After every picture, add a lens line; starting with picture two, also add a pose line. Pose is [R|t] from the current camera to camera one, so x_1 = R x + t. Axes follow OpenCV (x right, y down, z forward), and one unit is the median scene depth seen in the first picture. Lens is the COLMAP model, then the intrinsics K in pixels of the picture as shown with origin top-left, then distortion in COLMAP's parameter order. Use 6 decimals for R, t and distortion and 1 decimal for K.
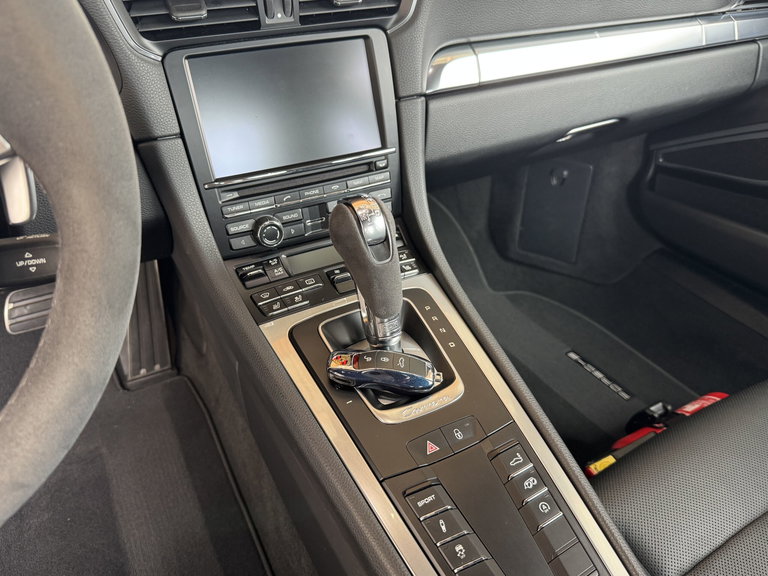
lens RADIAL K [[579.7, 0, 387.5], [0, 579.7, 288.8], [0, 0, 1]] dist [0.104864, -0.166082]
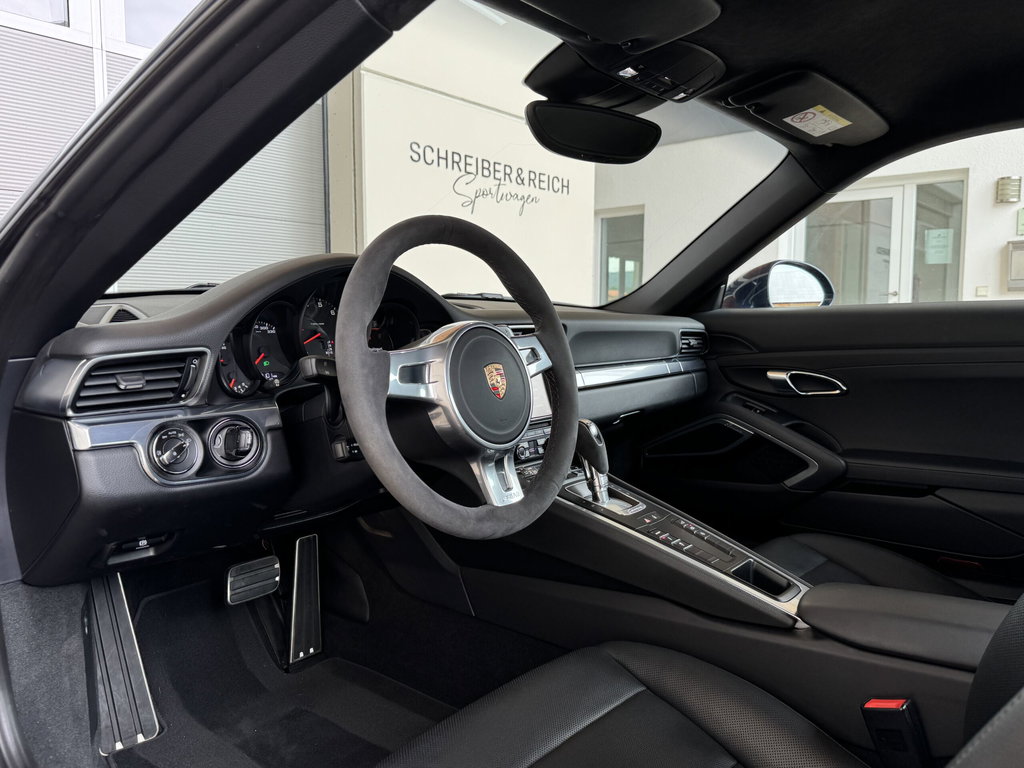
lens RADIAL K [[772.9, 0, 516.7], [0, 772.9, 385.1], [0, 0, 1]] dist [0.104864, -0.166082]
pose [[0.918687, -0.016963, 0.394621, -0.729577], [0.196972, 0.885660, -0.420485, 0.463106], [-0.342368, 0.464024, 0.816986, -0.684837]]
